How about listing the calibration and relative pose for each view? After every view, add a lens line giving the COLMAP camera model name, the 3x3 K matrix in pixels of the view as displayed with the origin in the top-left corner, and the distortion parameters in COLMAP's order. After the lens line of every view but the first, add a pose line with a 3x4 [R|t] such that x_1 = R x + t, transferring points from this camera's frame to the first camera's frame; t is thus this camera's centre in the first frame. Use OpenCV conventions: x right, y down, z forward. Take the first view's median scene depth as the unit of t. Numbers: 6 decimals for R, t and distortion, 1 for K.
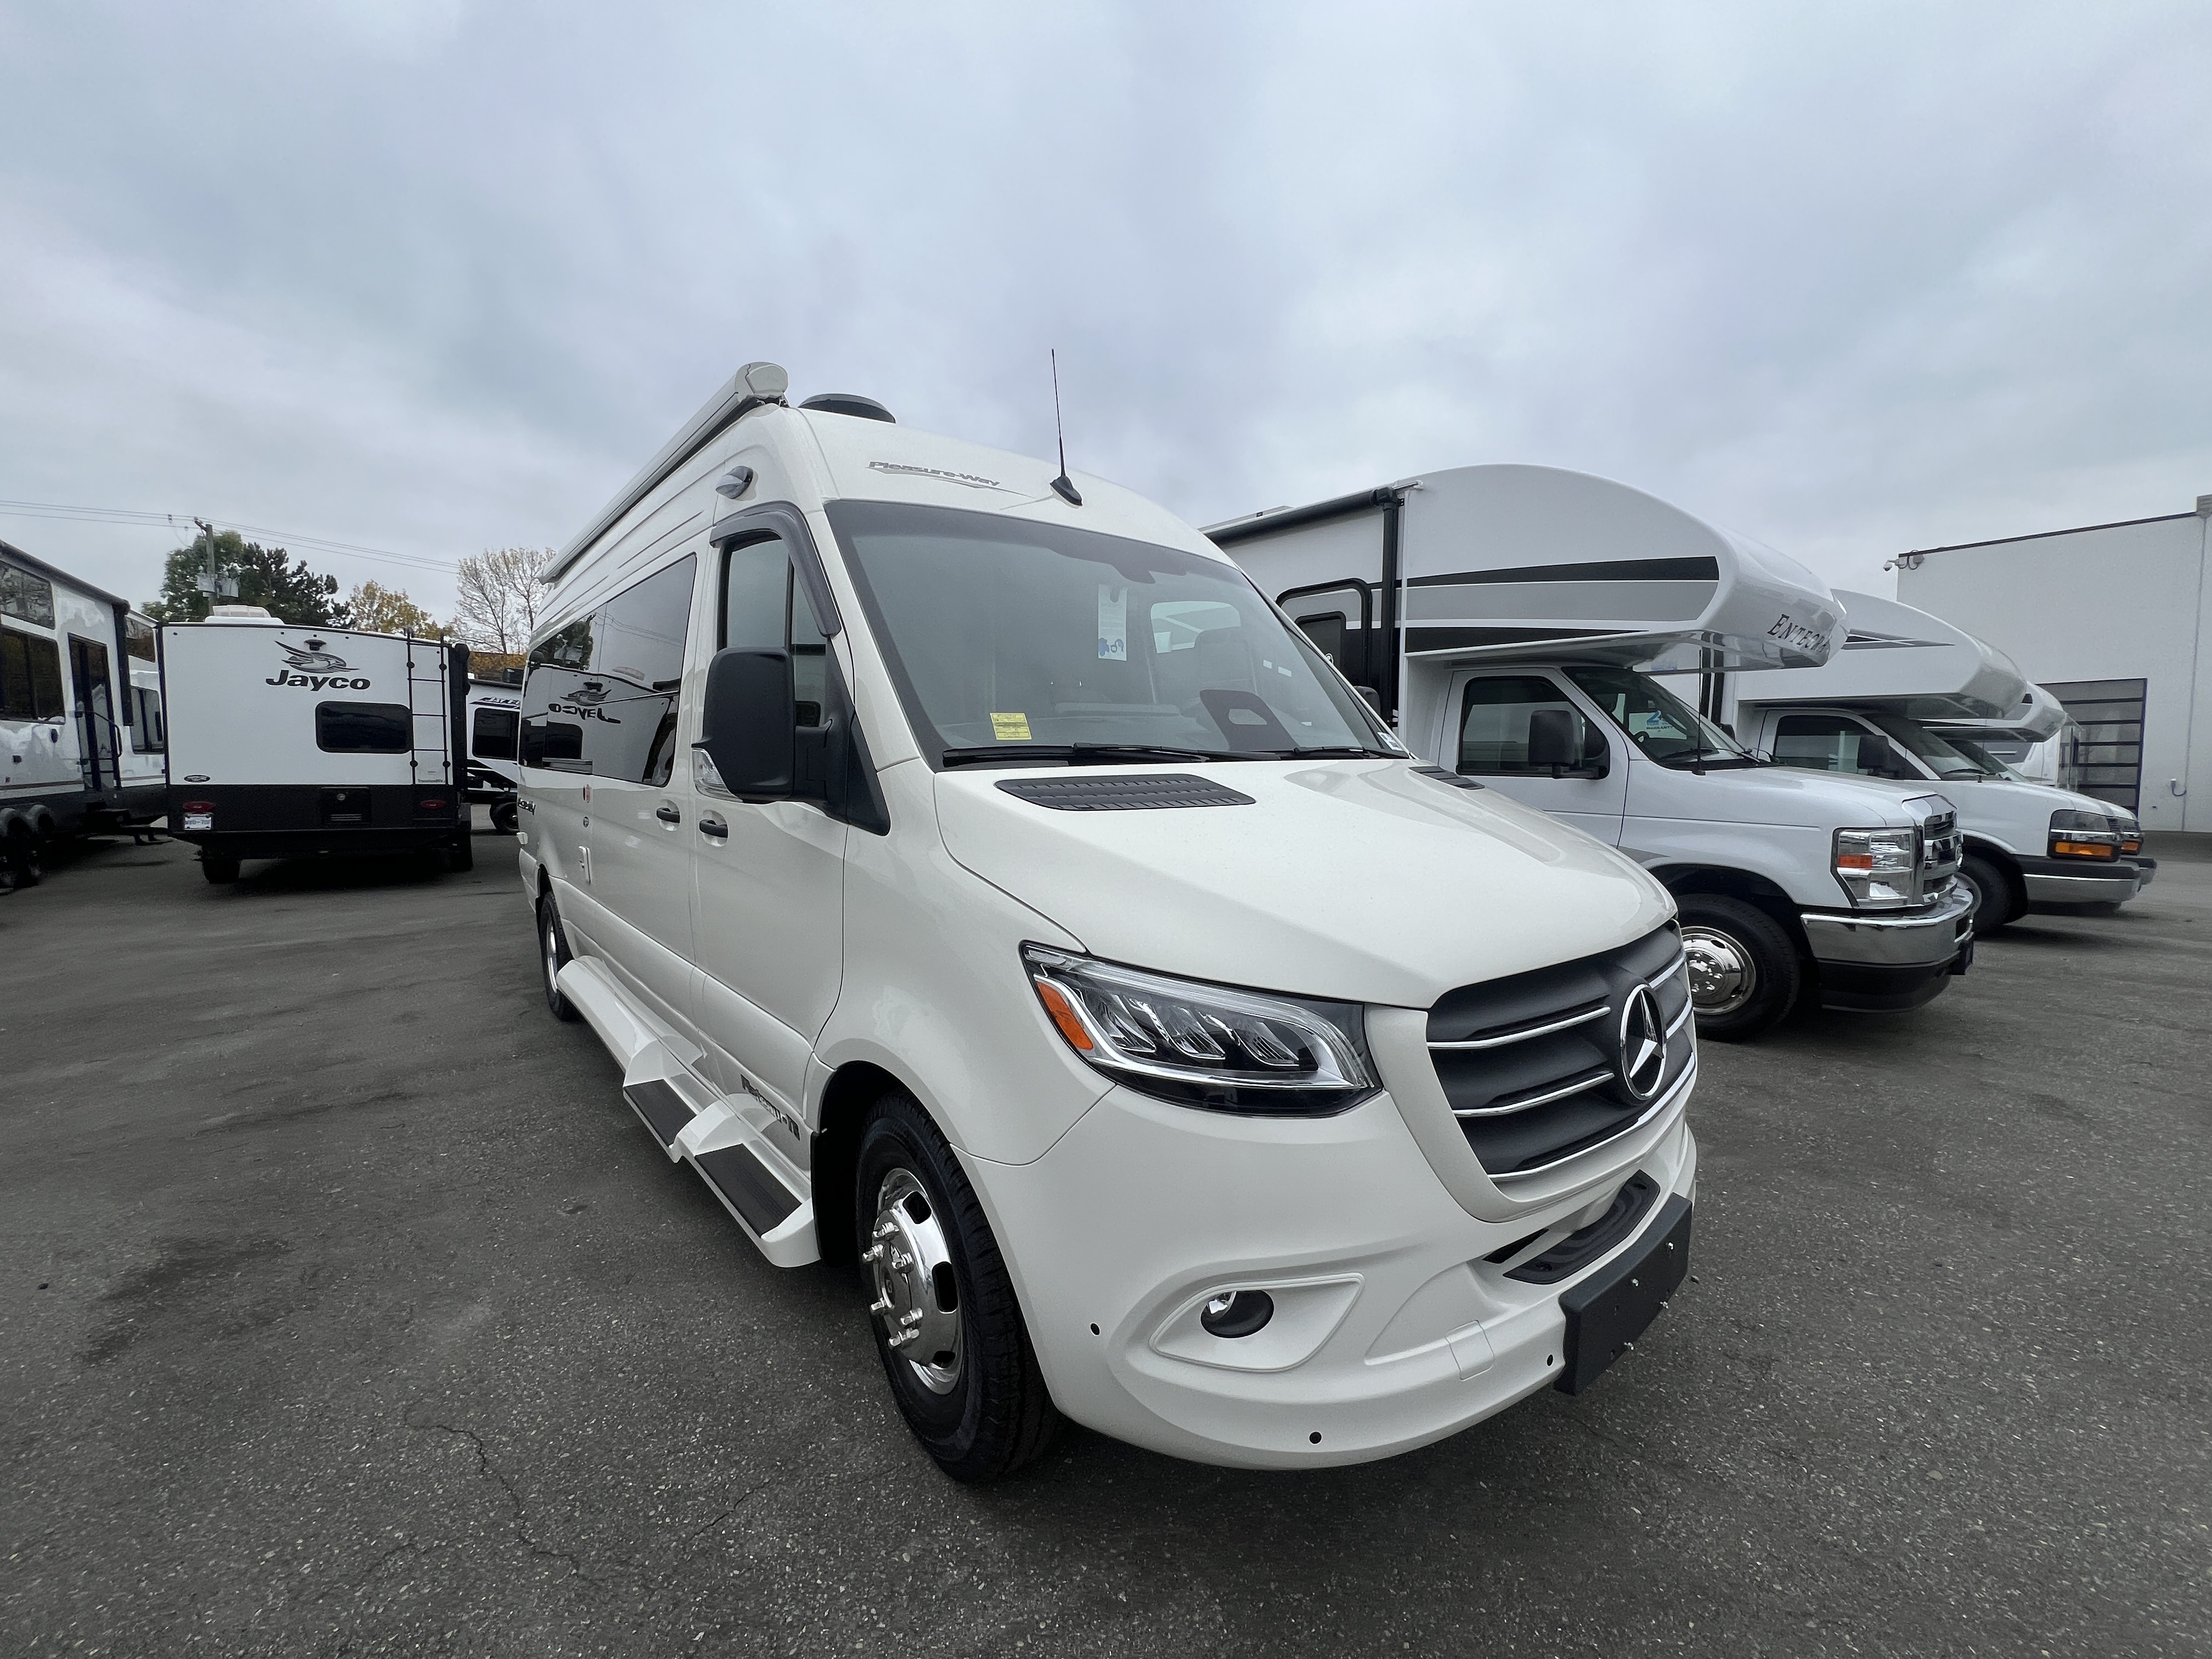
lens RADIAL K [[883.3, 0, 1113.7], [0, 883.3, 827.1], [0, 0, 1]] dist [0.002109, 0.000078]
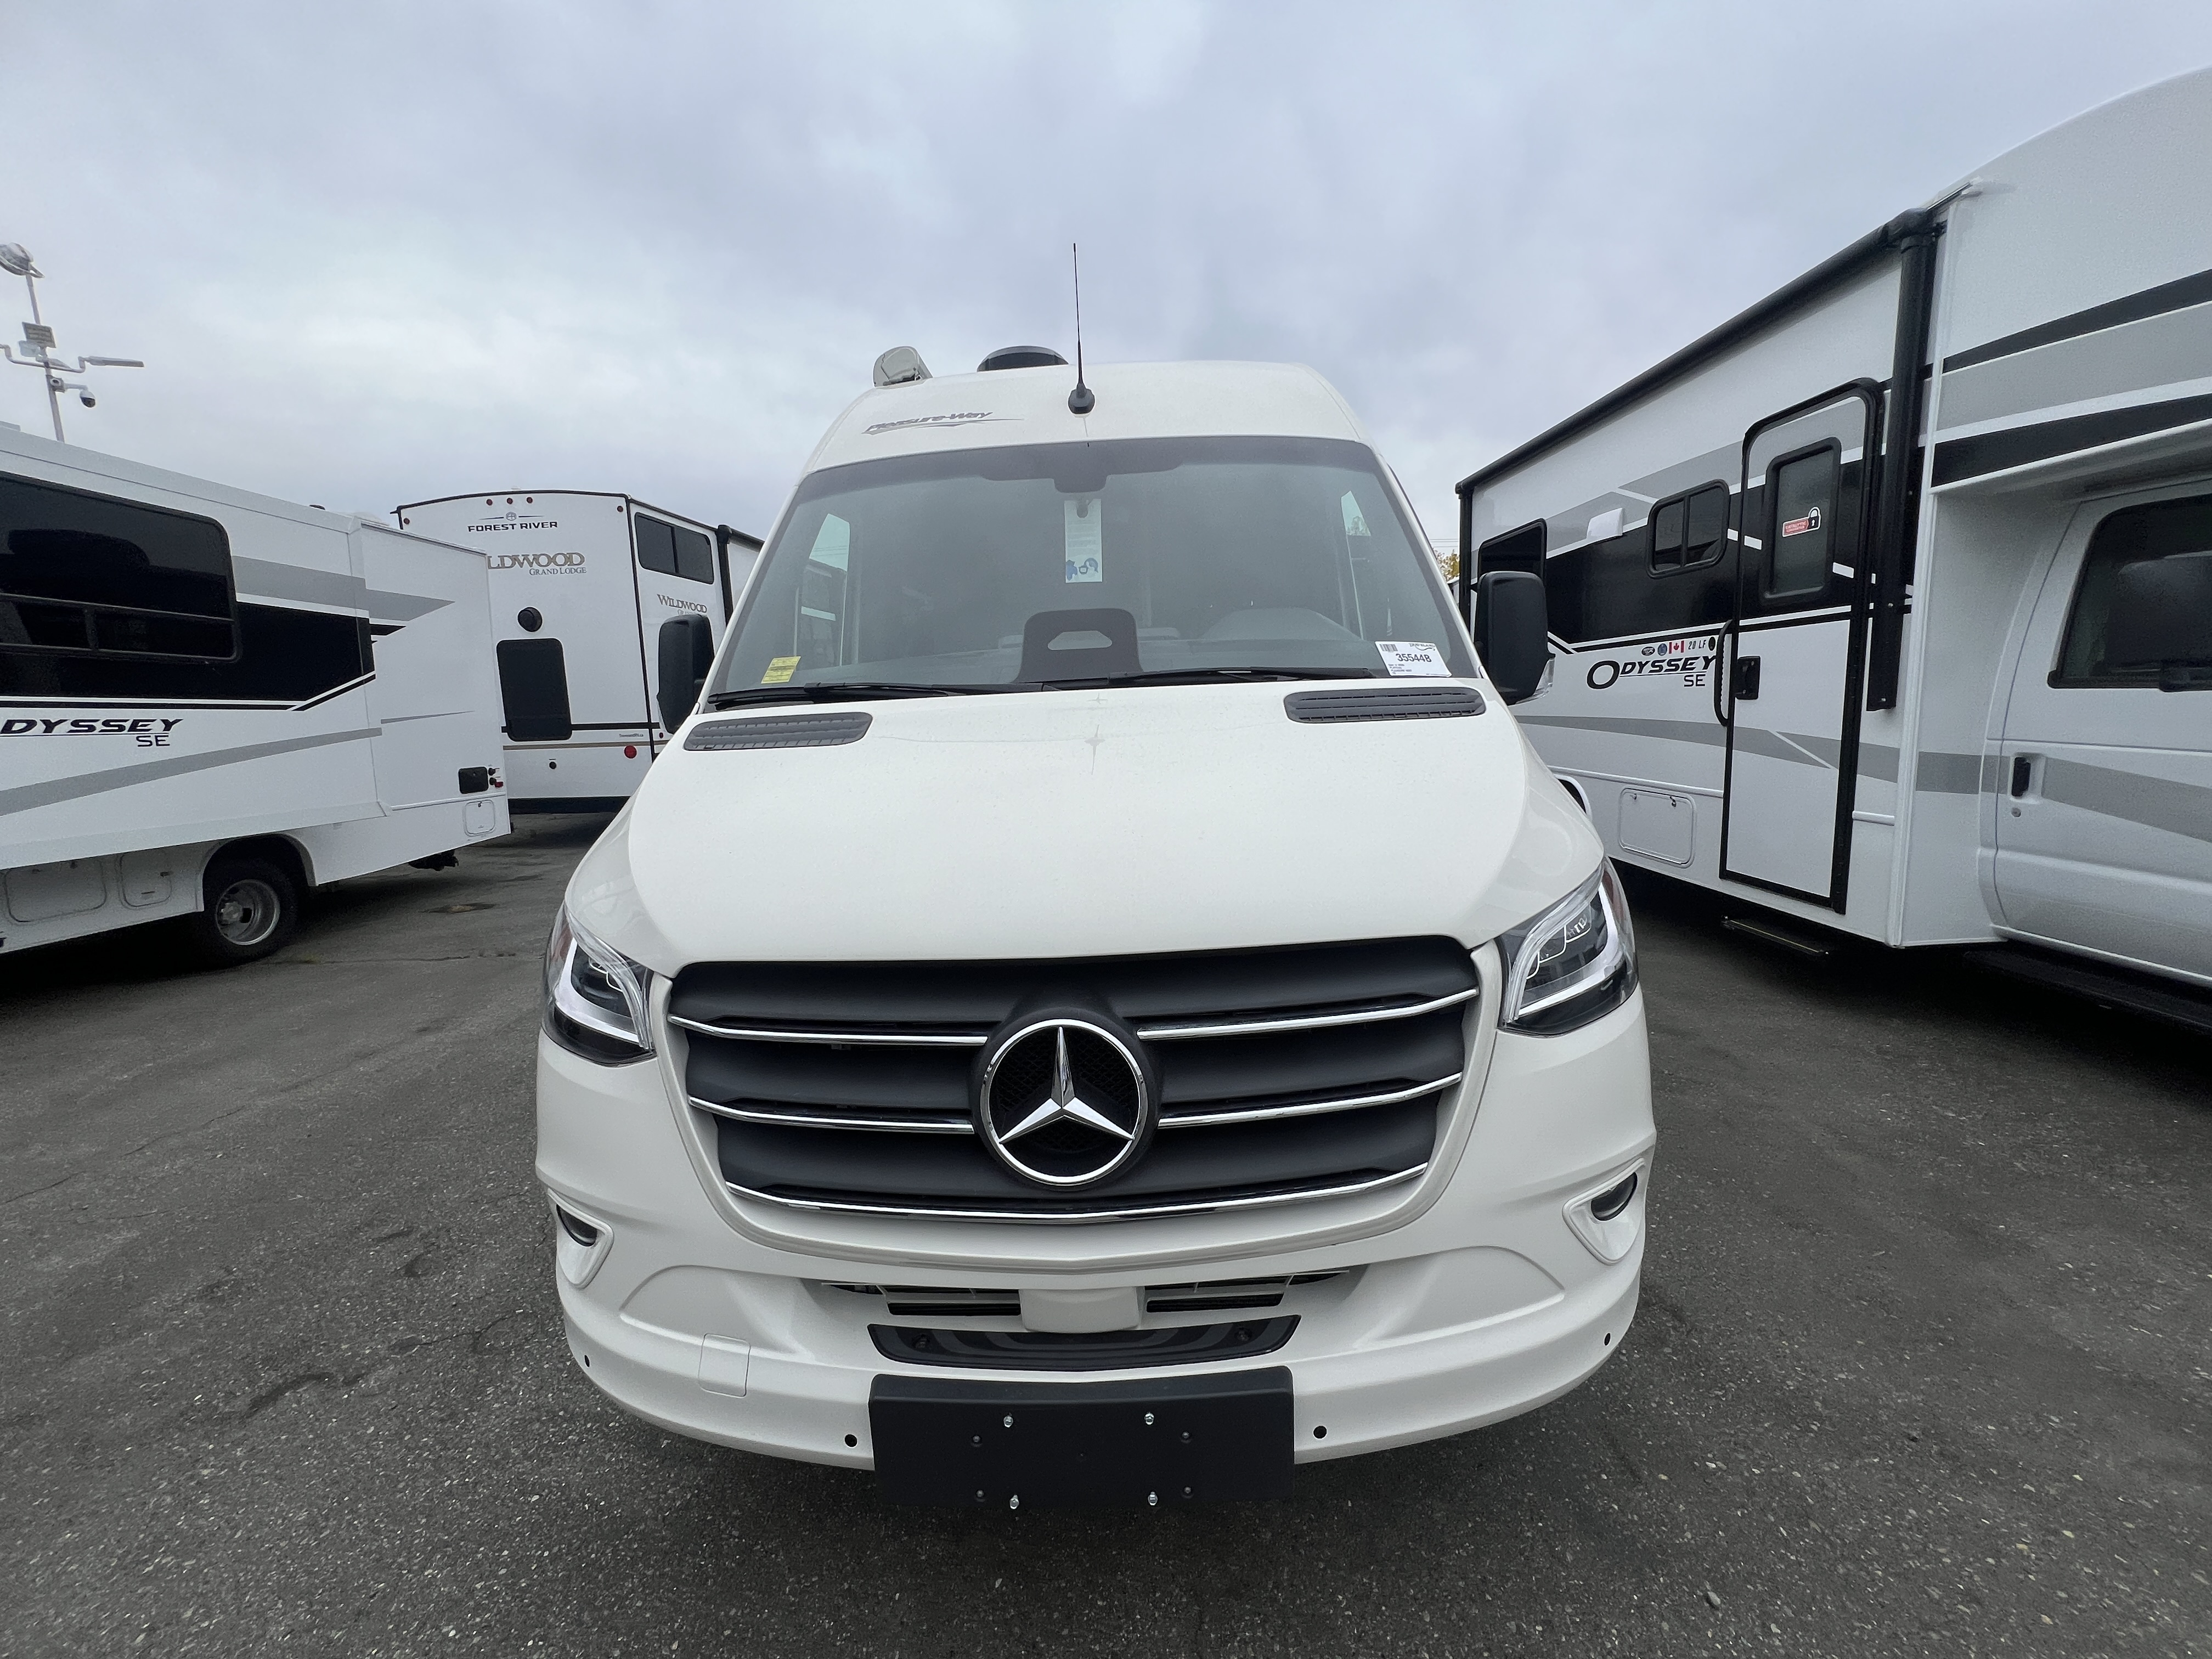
lens RADIAL K [[883.3, 0, 1100.9], [0, 883.3, 822.1], [0, 0, 1]] dist [0.002109, 0.000078]
pose [[0.749929, 0.067790, -0.658036, 0.319848], [-0.017540, 0.996423, 0.082662, -0.008795], [0.661286, -0.050449, 0.748436, 0.158373]]
